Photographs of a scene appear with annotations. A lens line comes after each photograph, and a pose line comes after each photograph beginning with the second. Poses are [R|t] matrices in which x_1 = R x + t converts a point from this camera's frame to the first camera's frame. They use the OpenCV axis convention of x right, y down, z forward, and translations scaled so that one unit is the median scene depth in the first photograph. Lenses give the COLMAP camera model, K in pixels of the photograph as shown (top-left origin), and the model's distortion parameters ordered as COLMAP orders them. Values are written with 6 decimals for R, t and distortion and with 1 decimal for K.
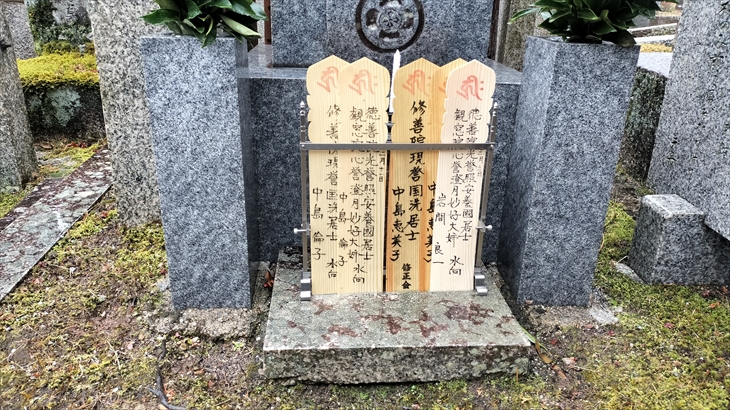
lens RADIAL K [[550.8, 0, 362.4], [0, 550.8, 203.3], [0, 0, 1]] dist [-0.001704, -0.001937]
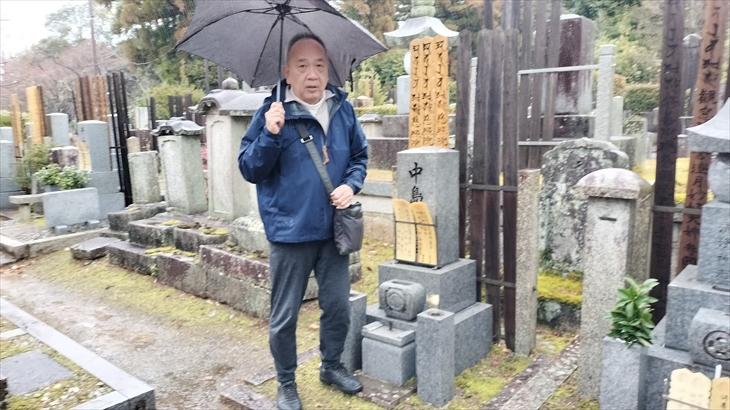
lens RADIAL K [[550.8, 0, 361.5], [0, 550.8, 207.2], [0, 0, 1]] dist [-0.001704, -0.001937]
pose [[0.721683, 0.073850, -0.688273, 0.354395], [-0.220411, 0.967058, -0.127347, -0.203059], [0.656196, 0.243607, 0.714187, -1.198440]]
